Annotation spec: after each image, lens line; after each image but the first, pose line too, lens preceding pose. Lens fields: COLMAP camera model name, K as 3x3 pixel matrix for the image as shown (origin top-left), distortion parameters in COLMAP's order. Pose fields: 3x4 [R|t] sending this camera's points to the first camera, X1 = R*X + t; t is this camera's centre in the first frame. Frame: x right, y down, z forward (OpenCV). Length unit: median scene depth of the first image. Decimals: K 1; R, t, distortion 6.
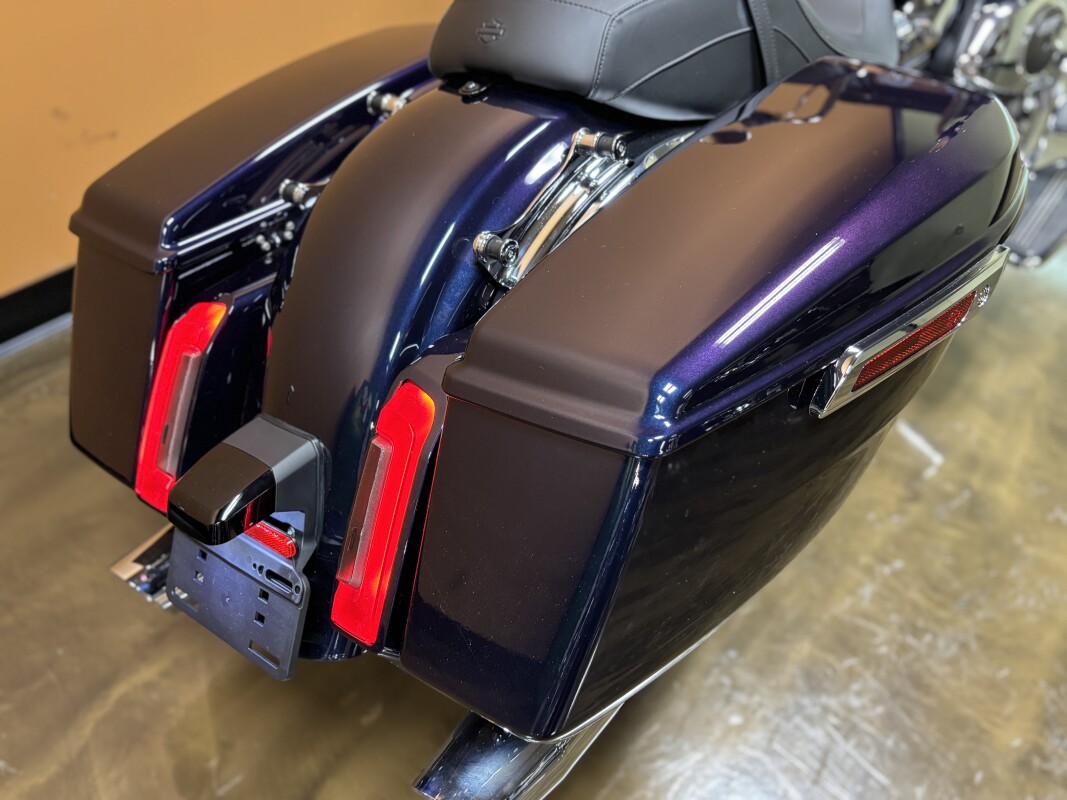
lens RADIAL K [[949.7, 0, 533.5], [0, 949.7, 400.0], [0, 0, 1]] dist [0.015001, -0.002089]
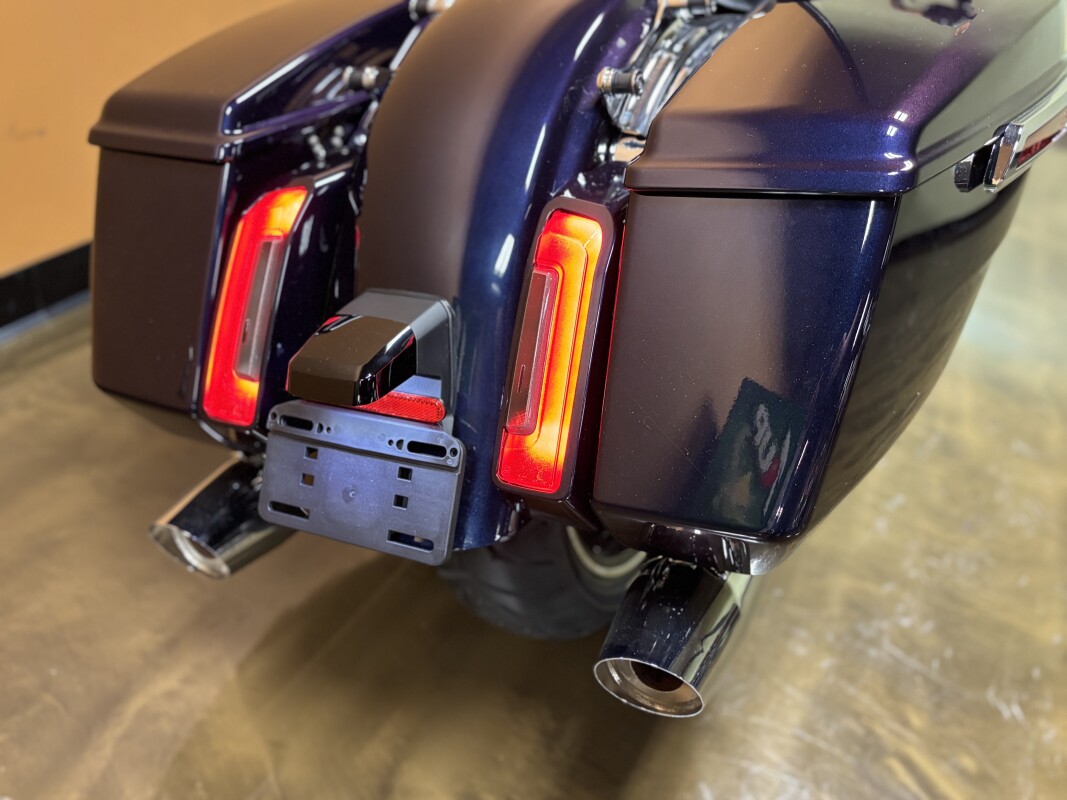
lens RADIAL K [[949.7, 0, 533.5], [0, 949.7, 400.0], [0, 0, 1]] dist [0.015001, -0.002089]
pose [[0.978107, -0.084501, 0.190174, -0.236194], [0.108354, 0.986996, -0.118733, 0.183705], [-0.177668, 0.136740, 0.974544, 0.075434]]
